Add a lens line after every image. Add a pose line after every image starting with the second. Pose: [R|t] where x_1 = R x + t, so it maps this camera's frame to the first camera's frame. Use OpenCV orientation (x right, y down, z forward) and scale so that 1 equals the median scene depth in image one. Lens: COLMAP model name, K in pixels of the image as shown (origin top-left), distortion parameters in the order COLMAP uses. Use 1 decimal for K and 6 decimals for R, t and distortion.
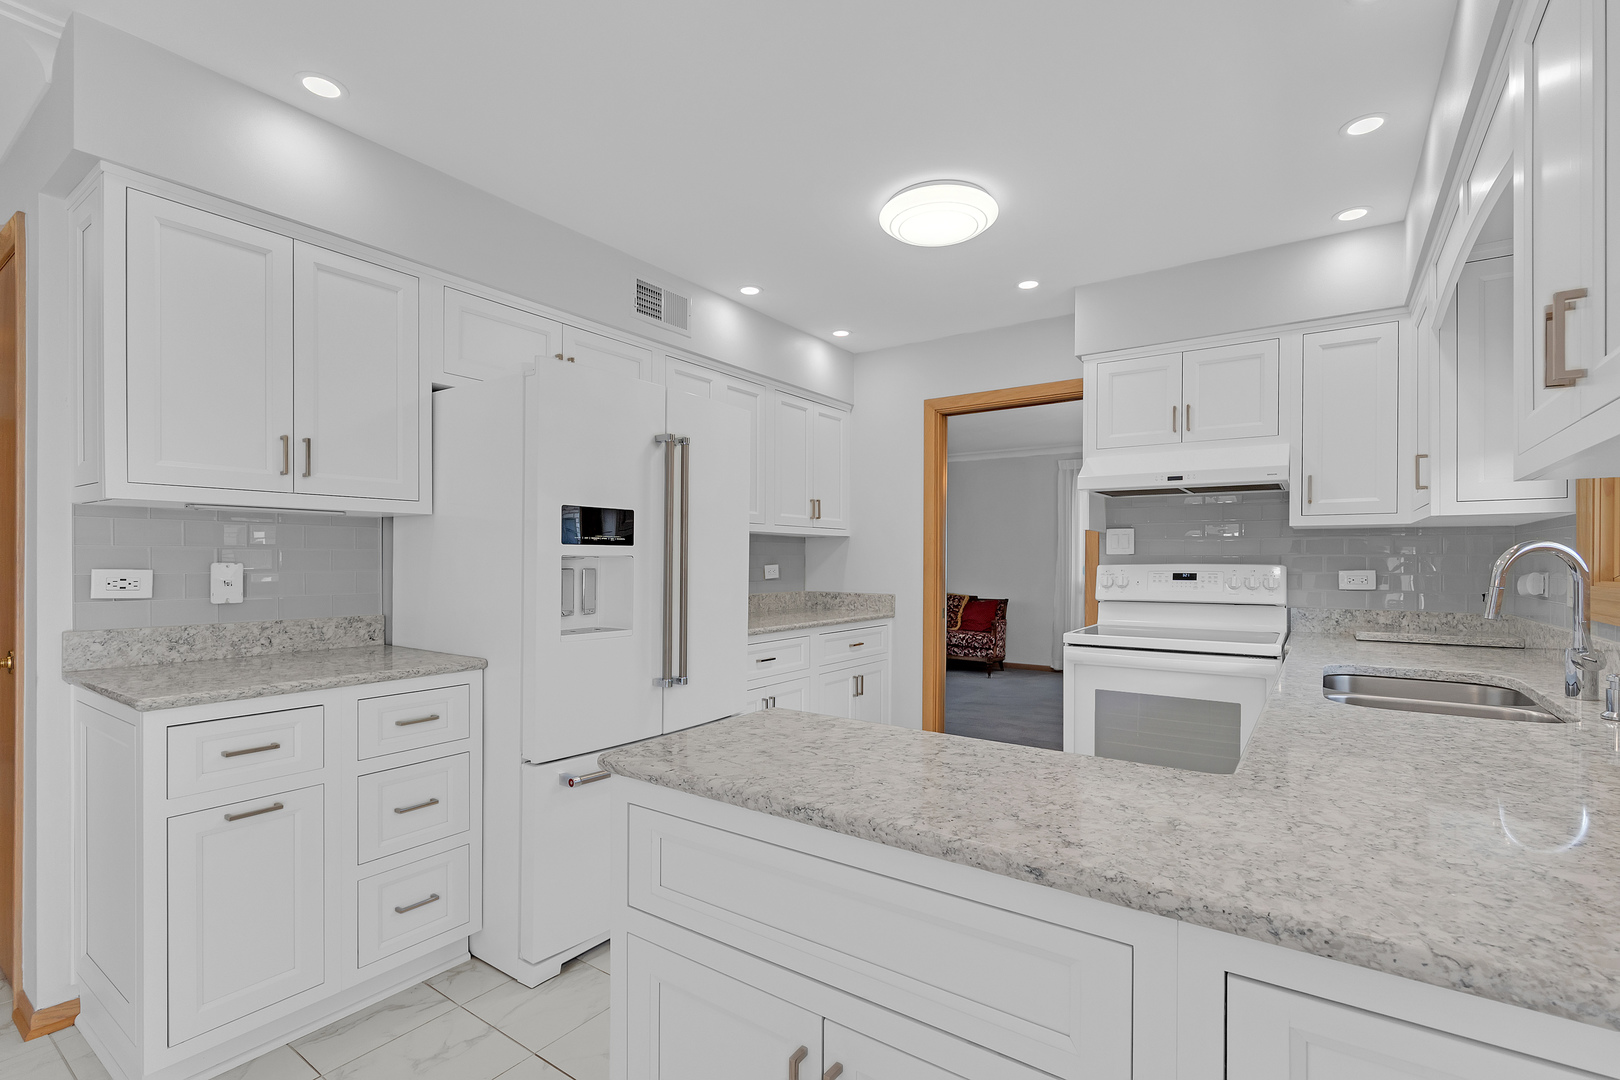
lens RADIAL K [[719.2, 0, 845.7], [0, 719.2, 556.2], [0, 0, 1]] dist [-0.004631, -0.000622]
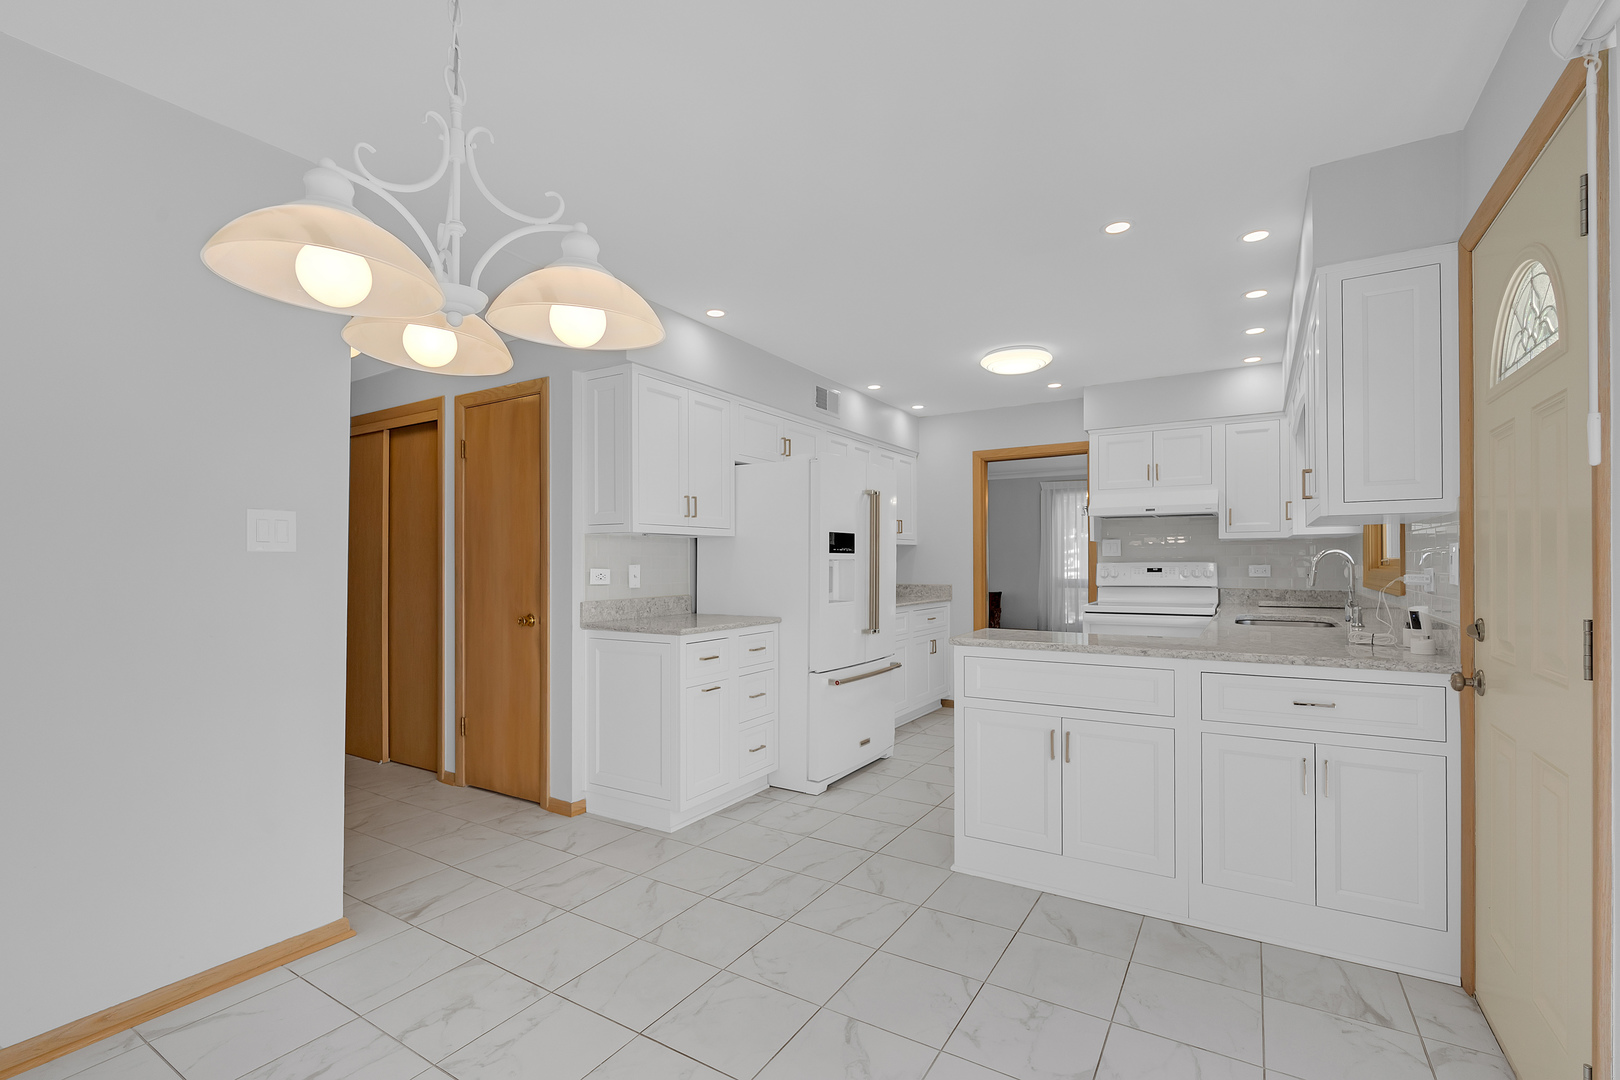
lens RADIAL K [[719.2, 0, 807.0], [0, 719.2, 552.3], [0, 0, 1]] dist [-0.004631, -0.000622]
pose [[0.999502, -0.007128, 0.030733, -0.385710], [0.007428, 0.999926, -0.009681, -0.001231], [-0.030661, 0.009904, 0.999481, -0.631410]]
